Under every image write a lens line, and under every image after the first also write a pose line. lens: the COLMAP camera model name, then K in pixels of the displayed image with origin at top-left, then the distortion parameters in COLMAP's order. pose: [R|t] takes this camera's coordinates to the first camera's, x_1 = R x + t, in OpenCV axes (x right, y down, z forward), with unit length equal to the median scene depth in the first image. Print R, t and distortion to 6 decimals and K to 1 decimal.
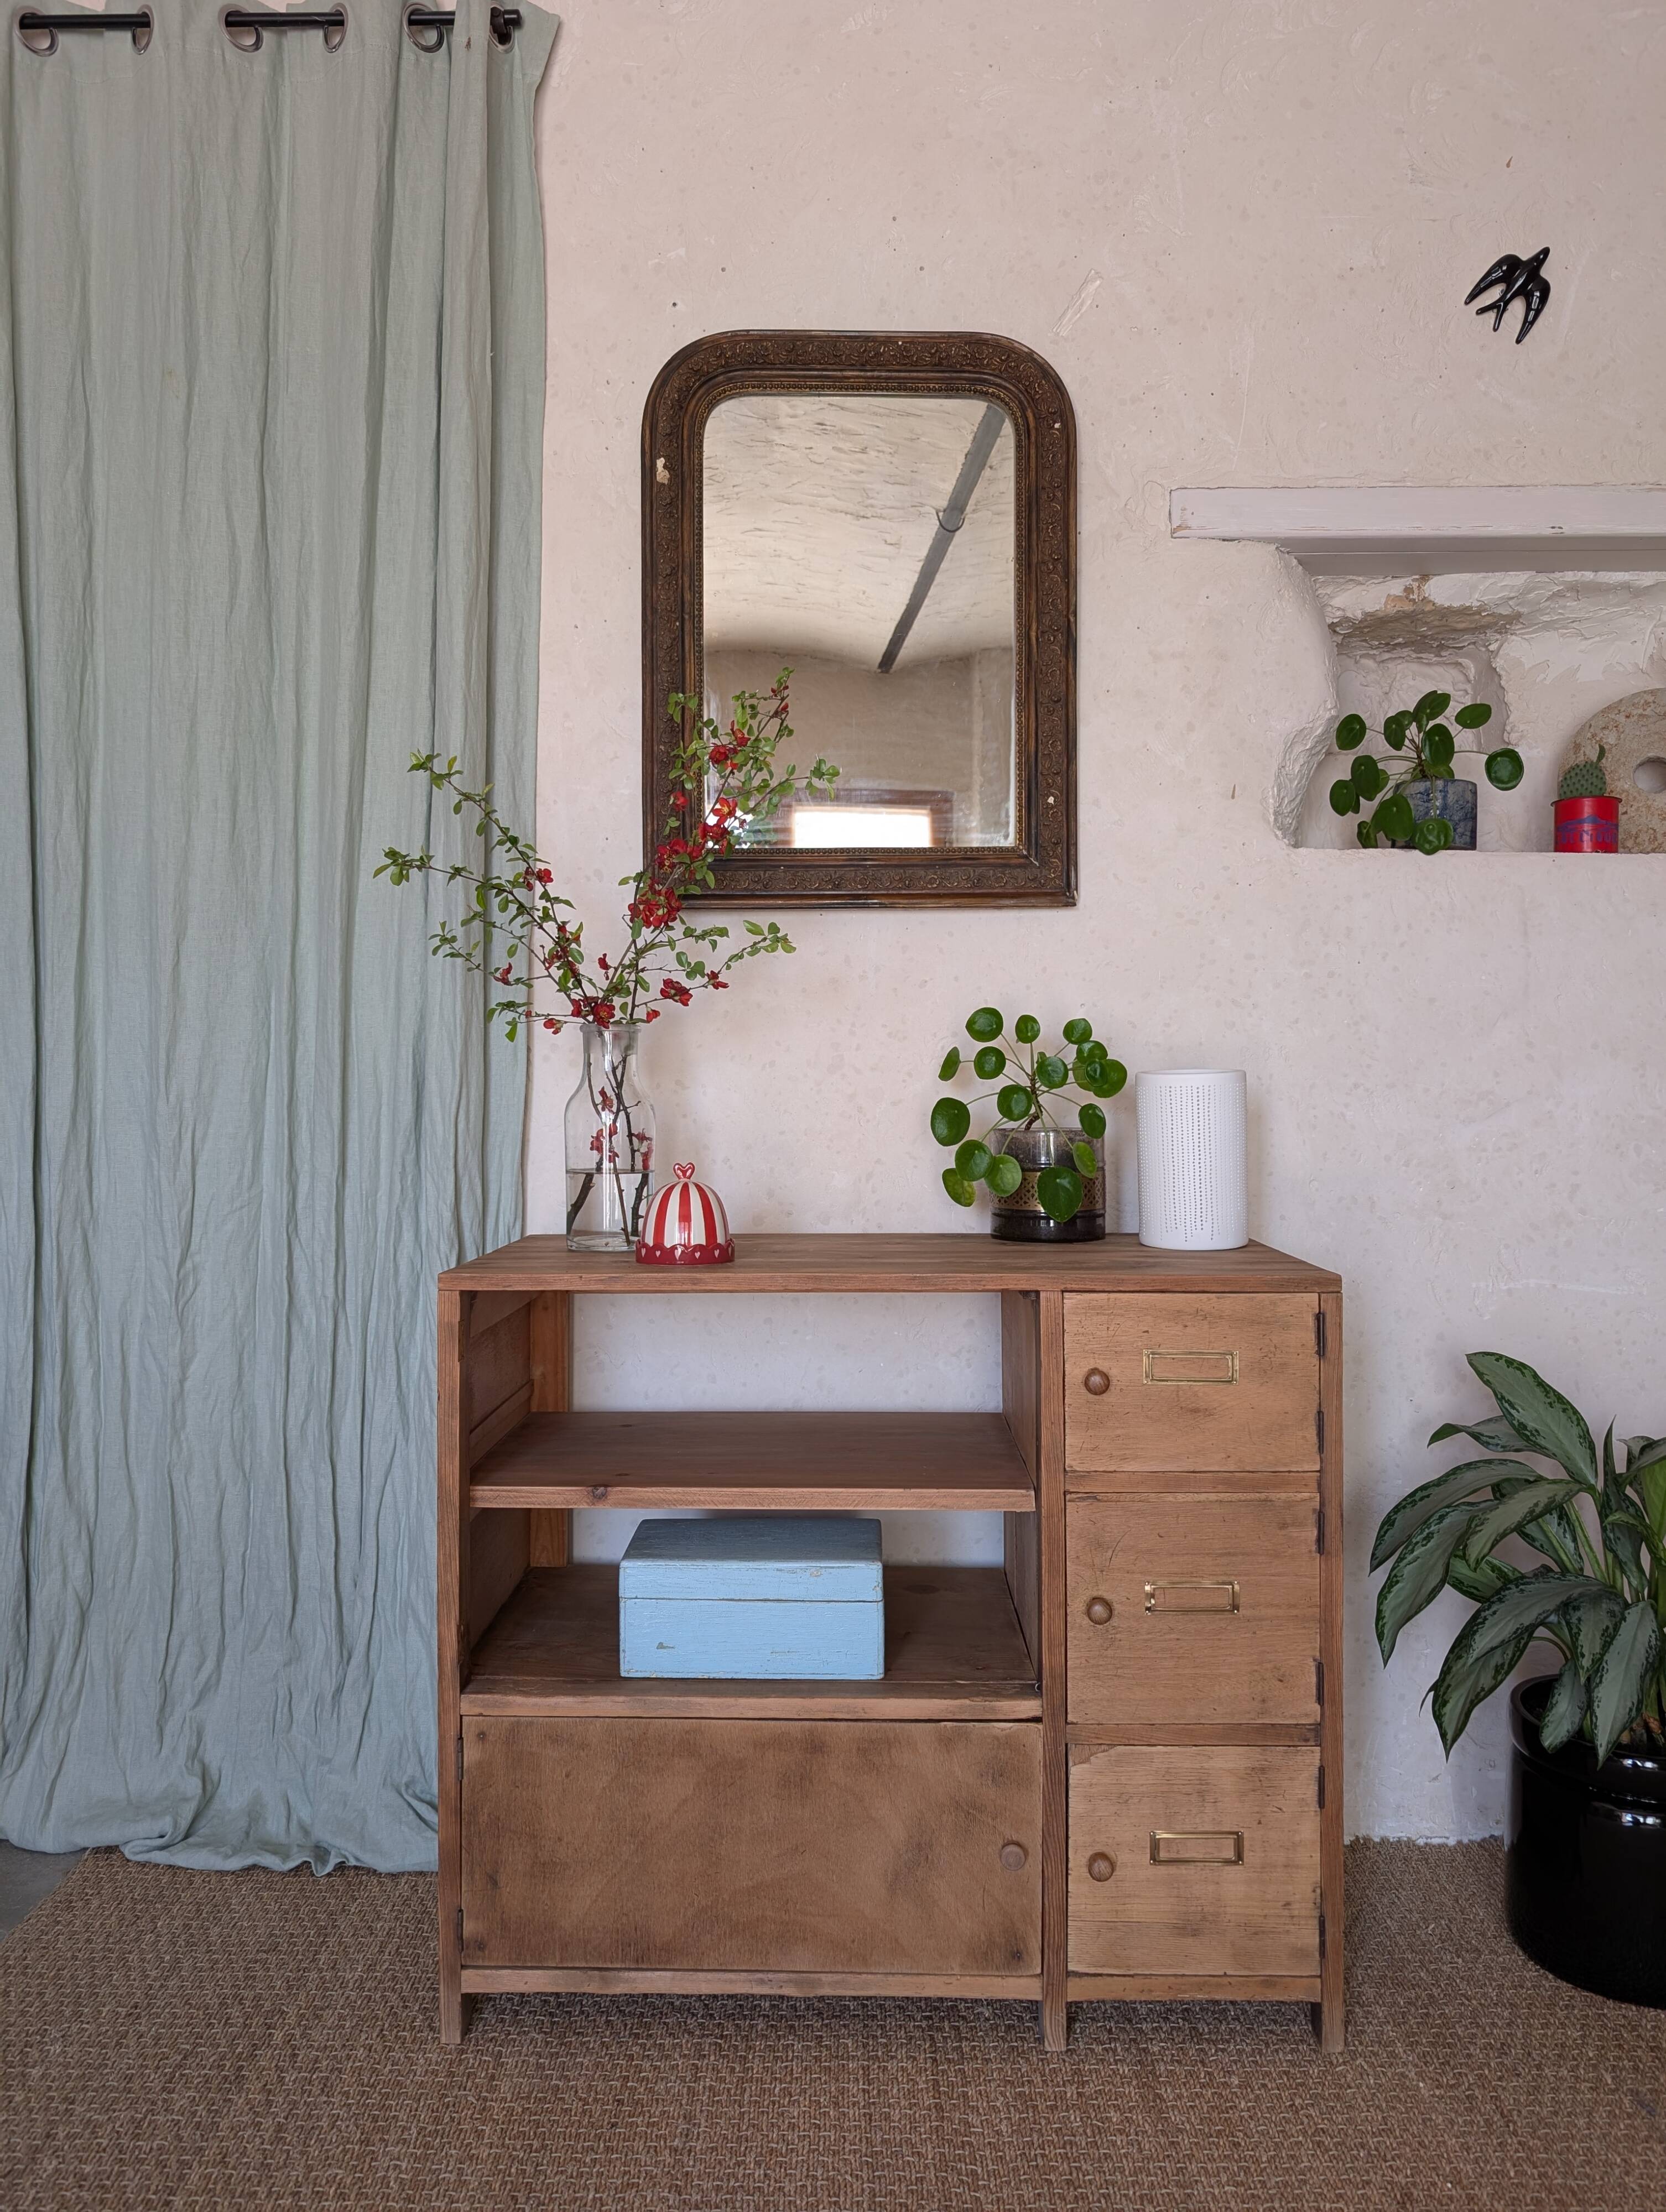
lens RADIAL K [[1608.0, 0, 829.2], [0, 1608.0, 1103.2], [0, 0, 1]] dist [0.016179, -0.014883]
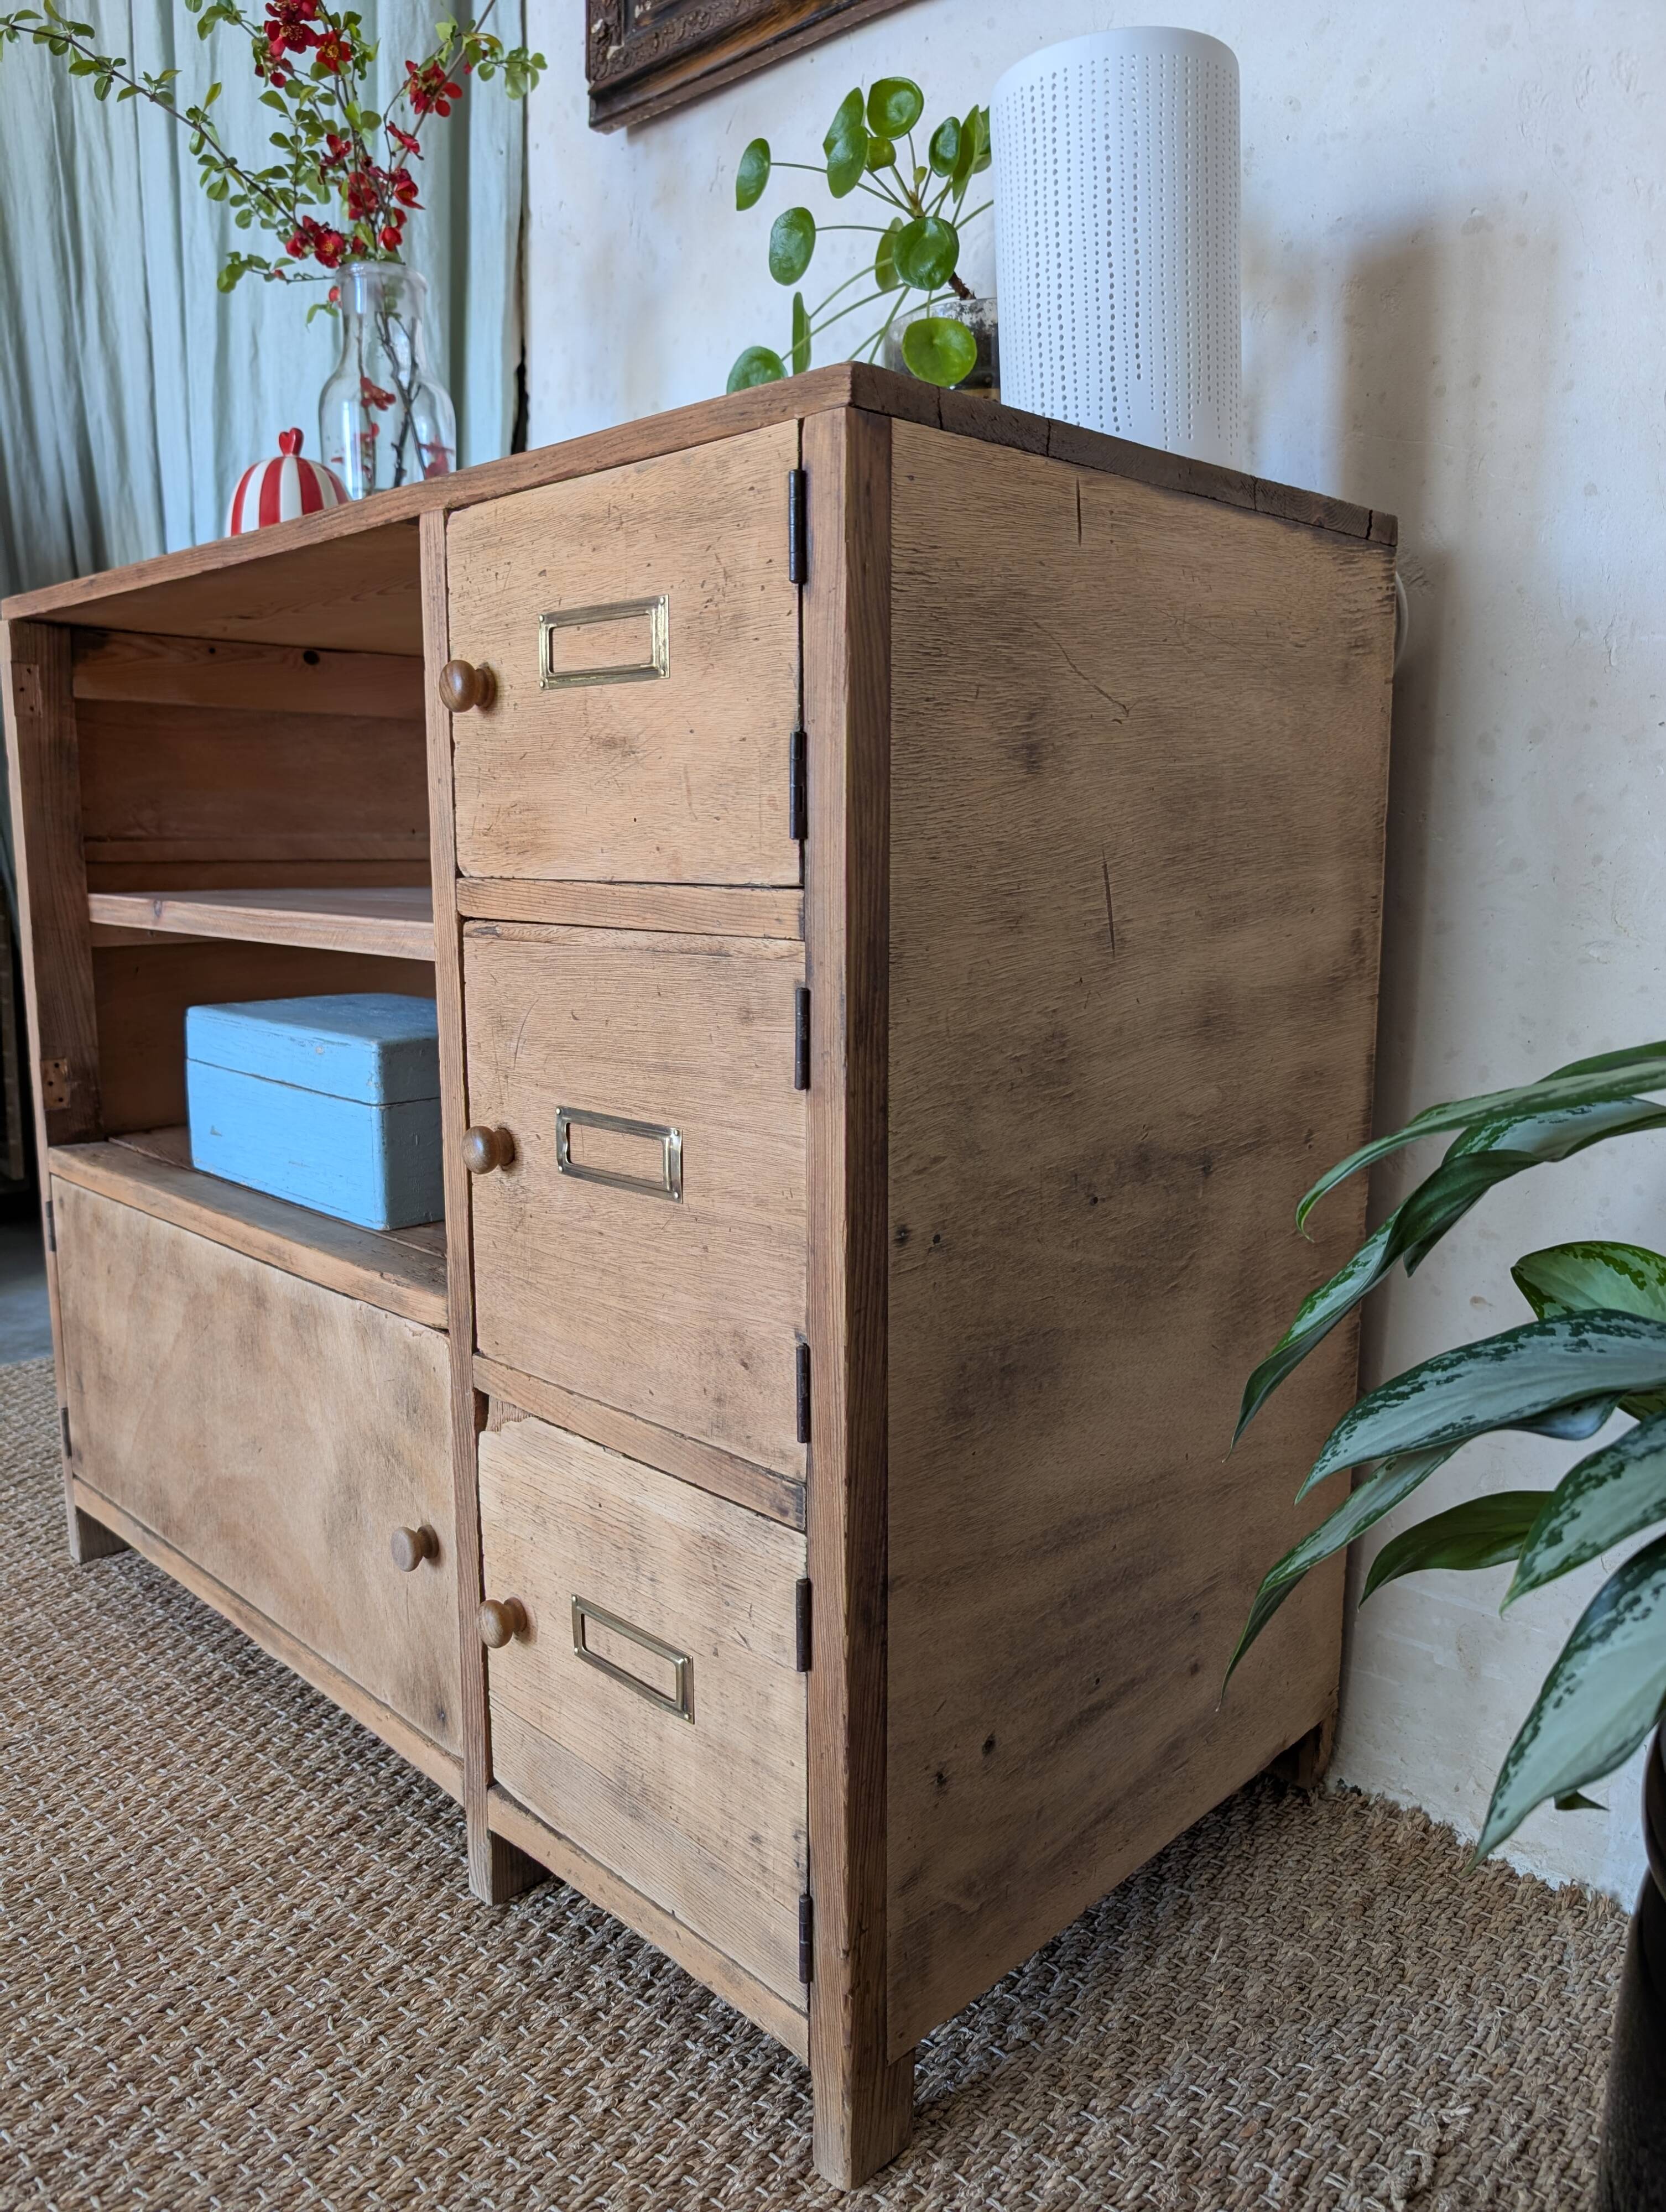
lens RADIAL K [[1608.0, 0, 806.2], [0, 1608.0, 1095.8], [0, 0, 1]] dist [0.016179, -0.014883]
pose [[0.715148, 0.115831, -0.689309, 0.460340], [-0.010157, 0.987792, 0.155450, 0.170680], [0.698900, -0.104168, 0.707593, 0.557245]]
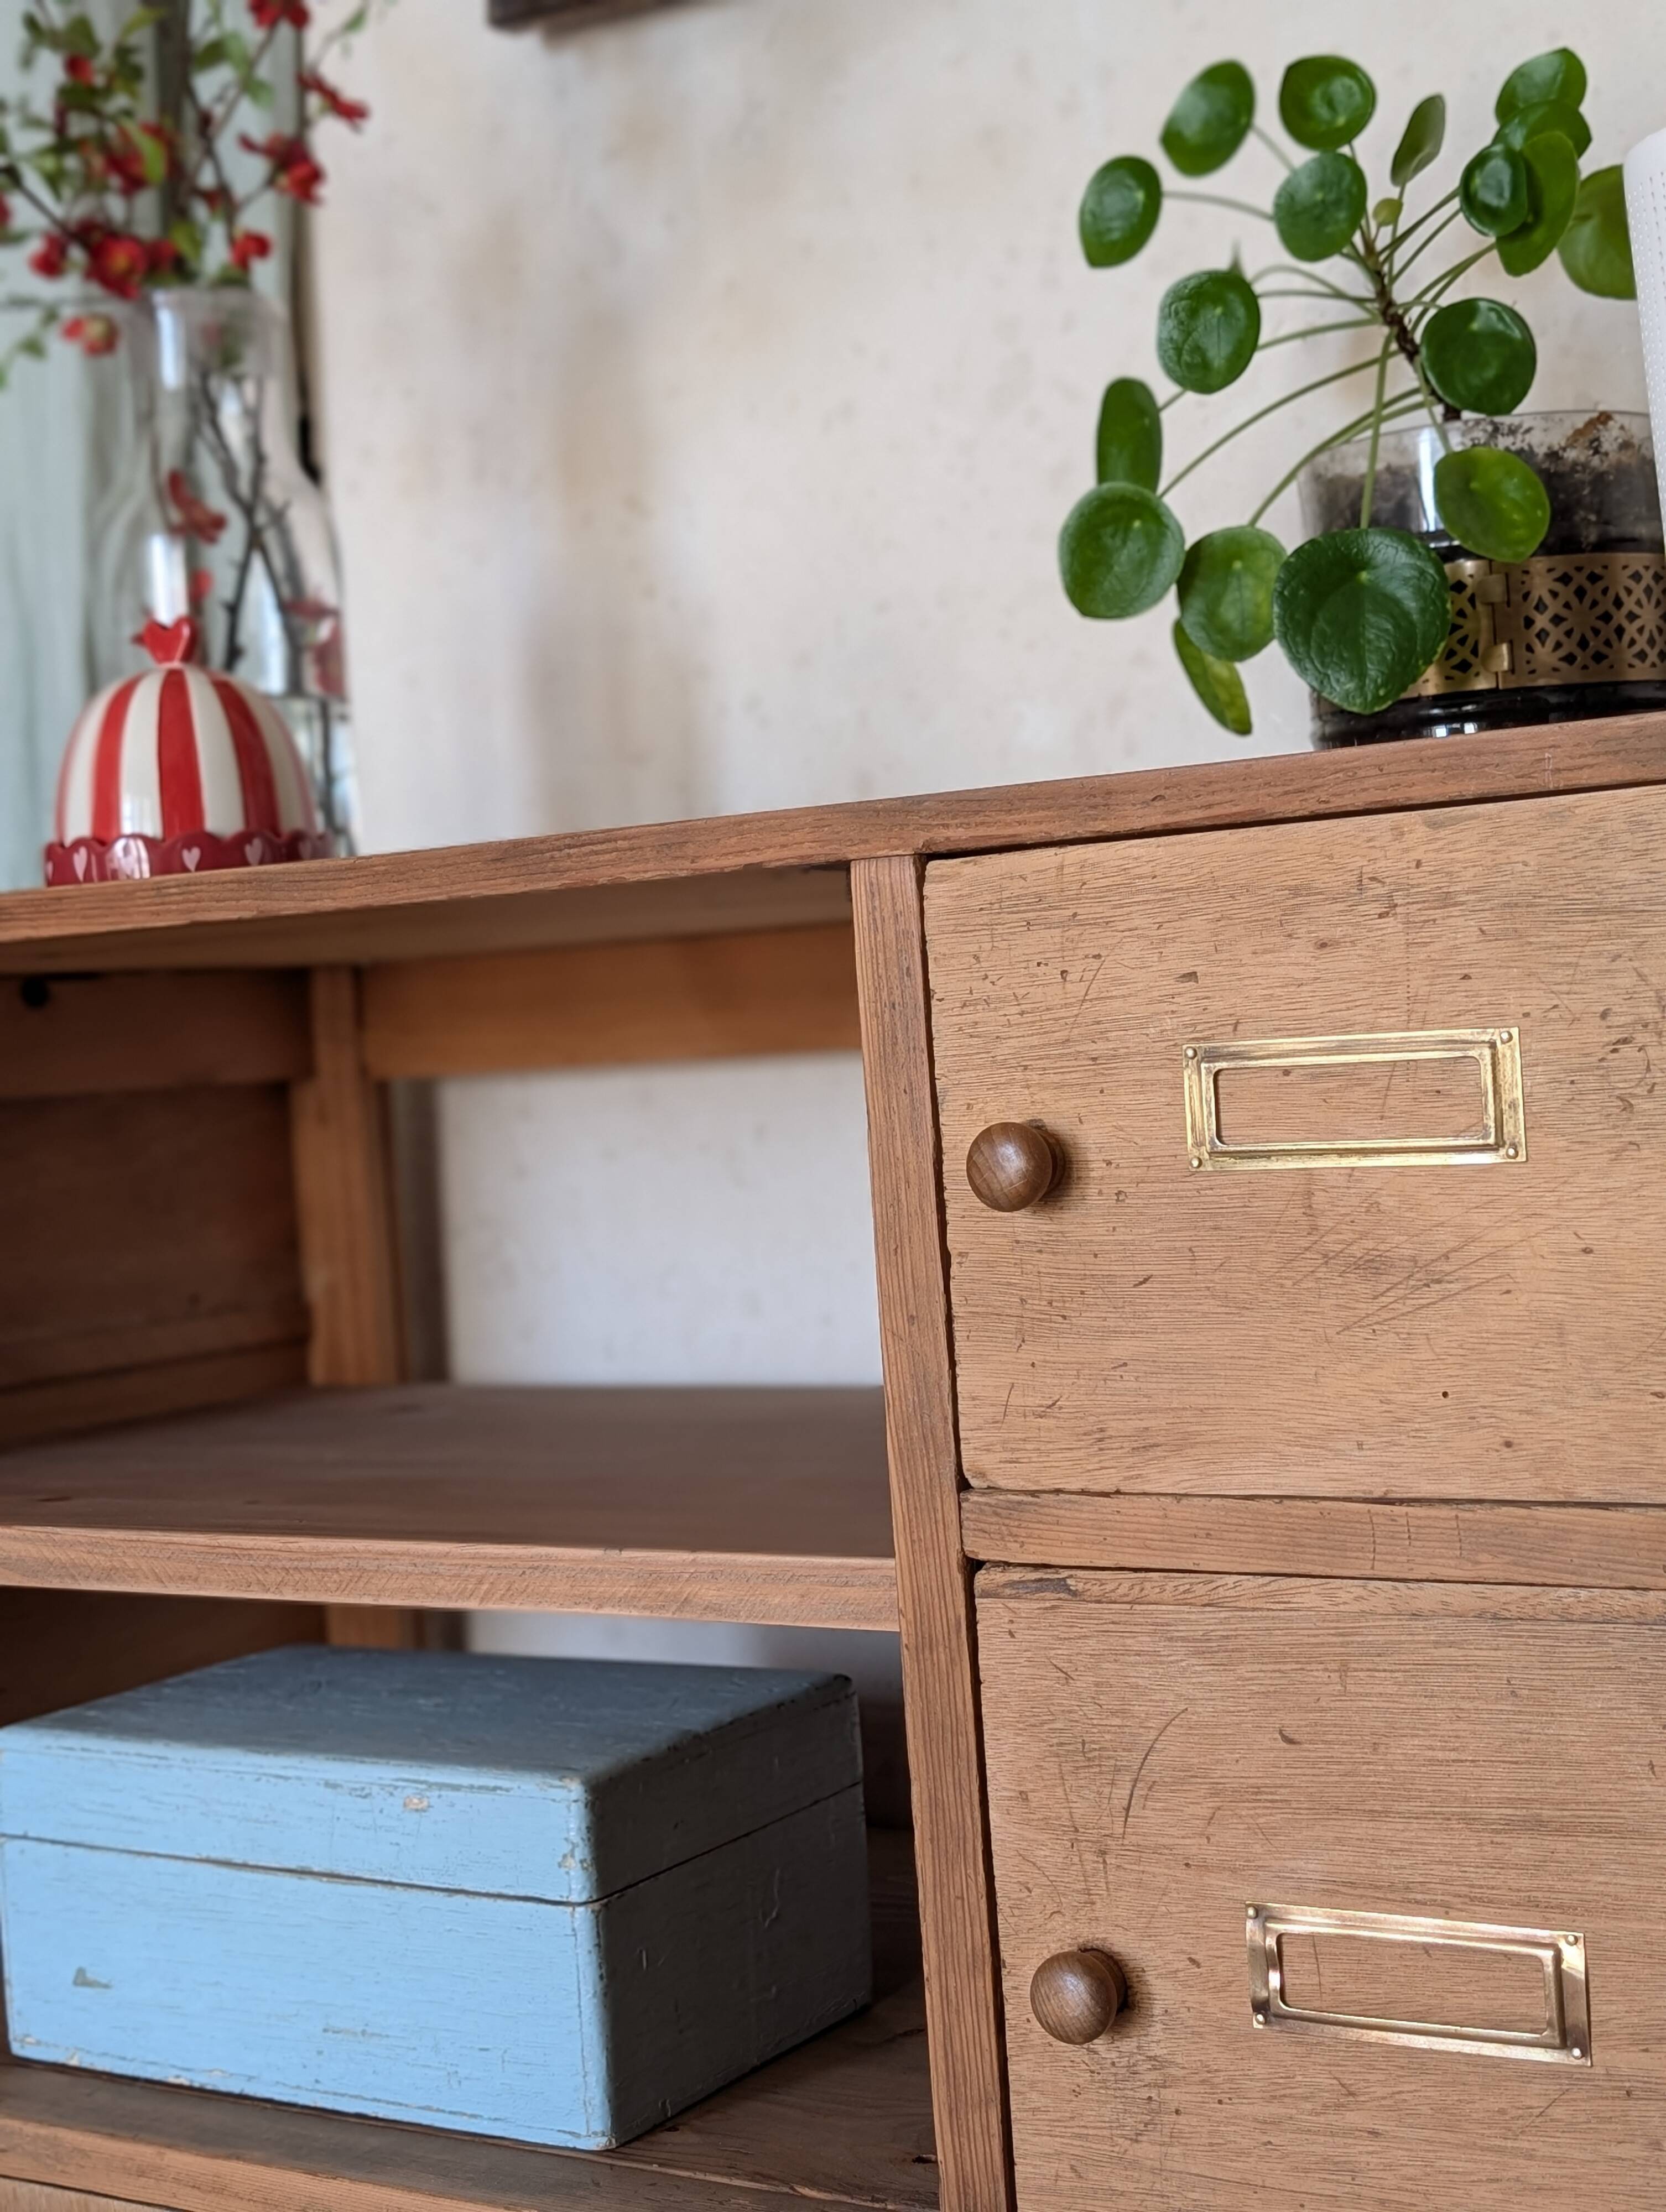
lens RADIAL K [[3205.2, 0, 859.9], [0, 3205.2, 1130.6], [0, 0, 1]] dist [0.043102, 0.000000]
pose [[0.857435, -0.037836, -0.513199, 0.330957], [0.059370, 0.997907, 0.025622, 0.118309], [0.511156, -0.052438, 0.857887, 0.404055]]
